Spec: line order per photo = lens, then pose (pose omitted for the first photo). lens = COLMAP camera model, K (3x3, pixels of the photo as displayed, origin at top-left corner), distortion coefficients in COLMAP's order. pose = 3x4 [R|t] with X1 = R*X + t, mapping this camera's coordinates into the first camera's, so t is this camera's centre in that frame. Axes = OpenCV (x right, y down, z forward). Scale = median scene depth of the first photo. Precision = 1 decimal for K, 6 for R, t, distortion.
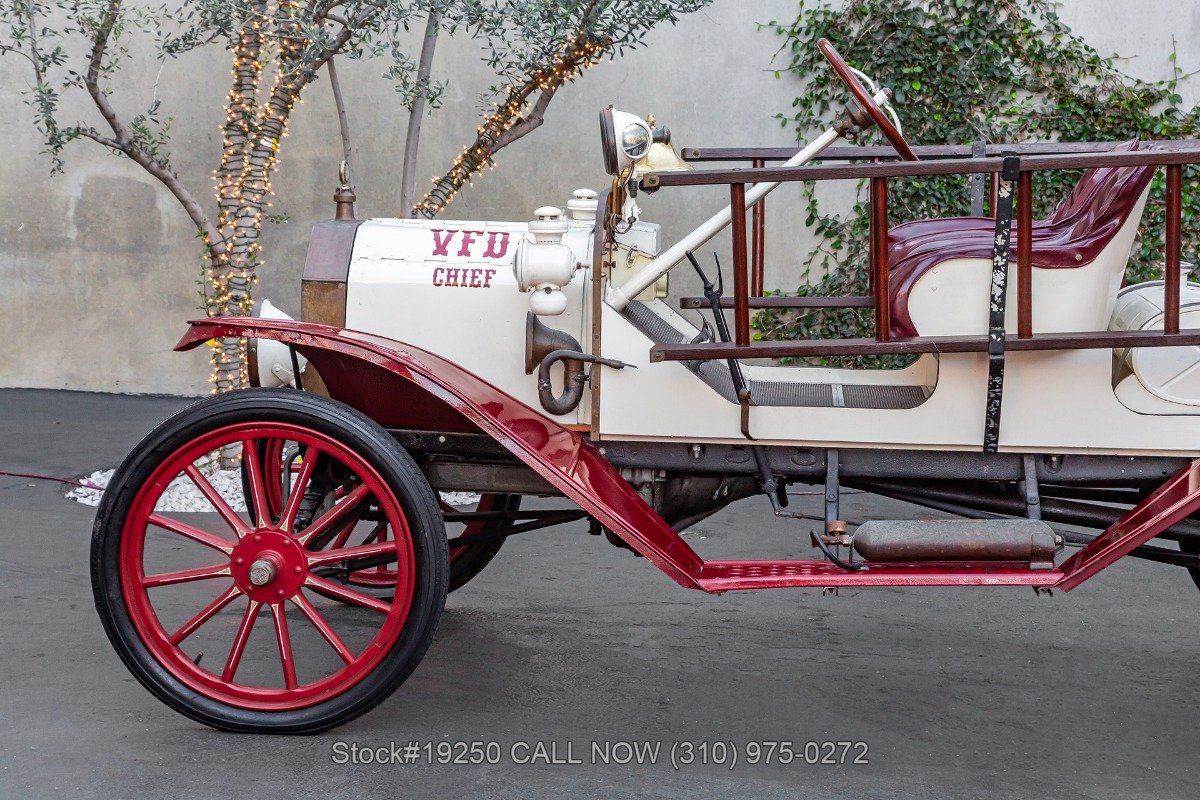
lens RADIAL K [[2324.6, 0, 645.8], [0, 2324.6, 410.8], [0, 0, 1]] dist [0.277541, 0.000000]
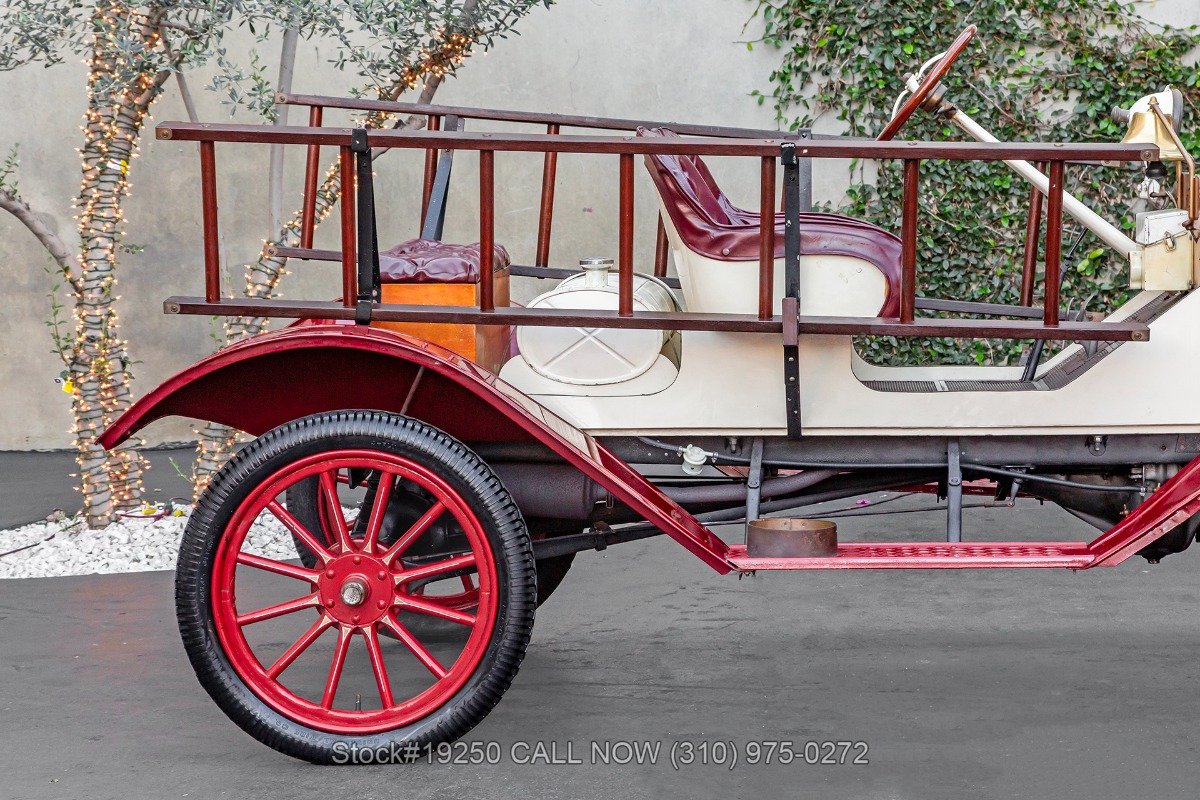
lens RADIAL K [[2783.7, 0, 618.6], [0, 2783.7, 399.6], [0, 0, 1]] dist [0.363933, 0.000000]
pose [[0.996775, -0.056043, -0.057441, 0.060512], [0.055166, 0.998337, -0.016742, 0.003269], [0.058284, 0.013519, 0.998209, -0.048910]]
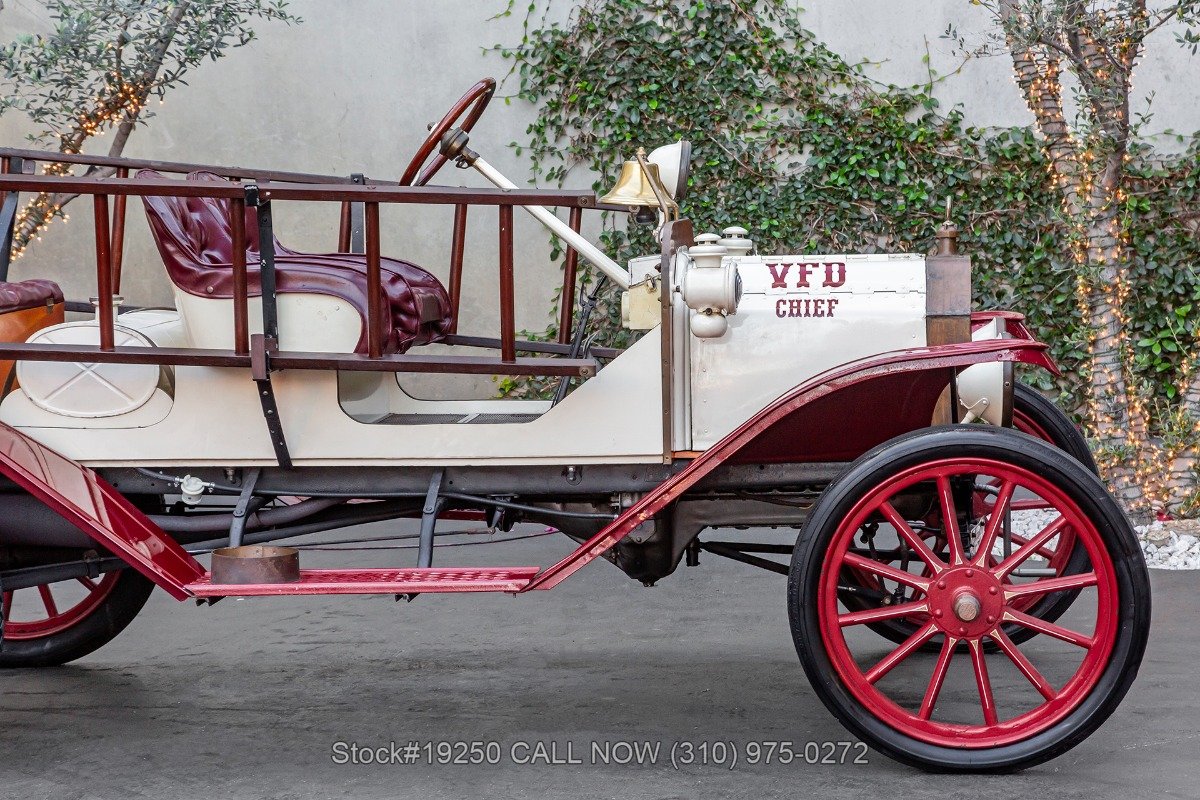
lens RADIAL K [[2597.5, 0, 591.6], [0, 2597.5, 388.6], [0, 0, 1]] dist [0.358517, 0.000000]
pose [[0.997048, -0.056112, -0.052405, 0.138751], [0.054395, 0.997953, -0.033622, 0.007684], [0.054184, 0.030672, 0.998060, -0.033834]]
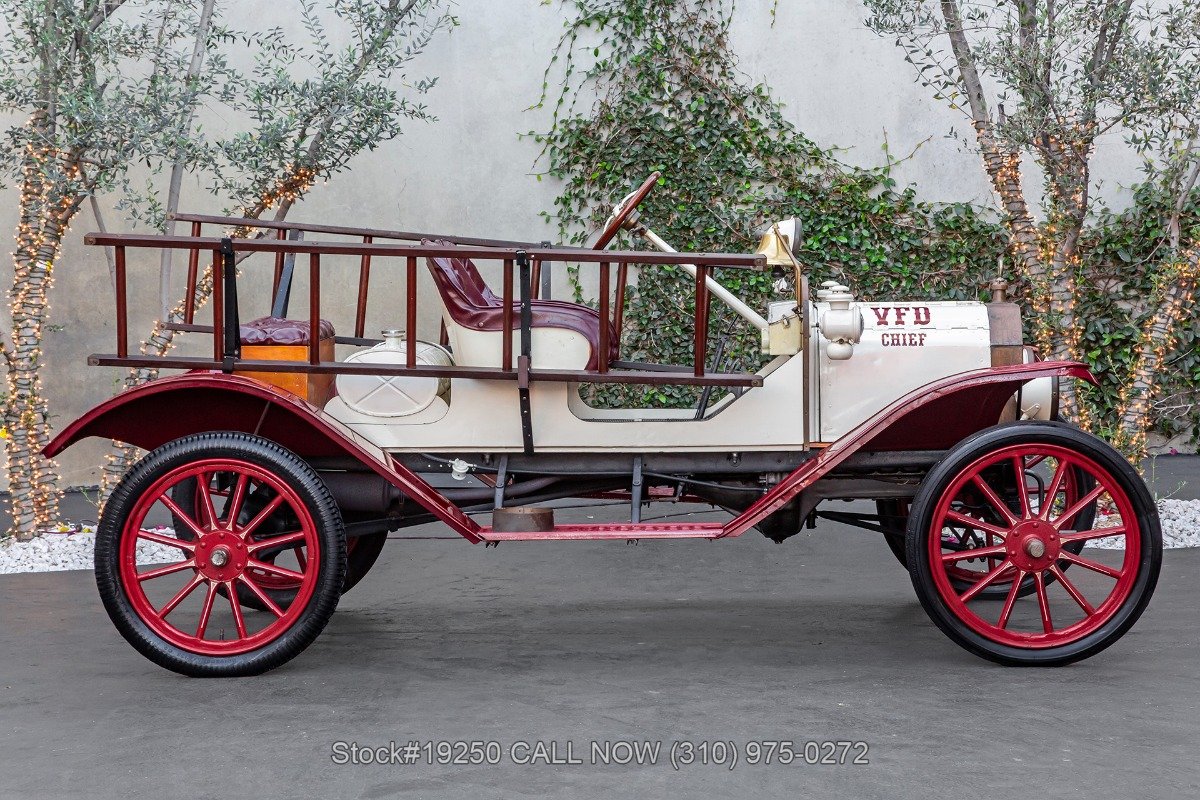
lens RADIAL K [[2439.0, 0, 579.5], [0, 2439.0, 388.1], [0, 0, 1]] dist [0.282399, 0.000000]
pose [[0.998545, -0.053370, -0.007728, 0.079860], [0.052912, 0.997316, -0.050602, 0.017805], [0.010408, 0.050120, 0.998689, -0.168832]]
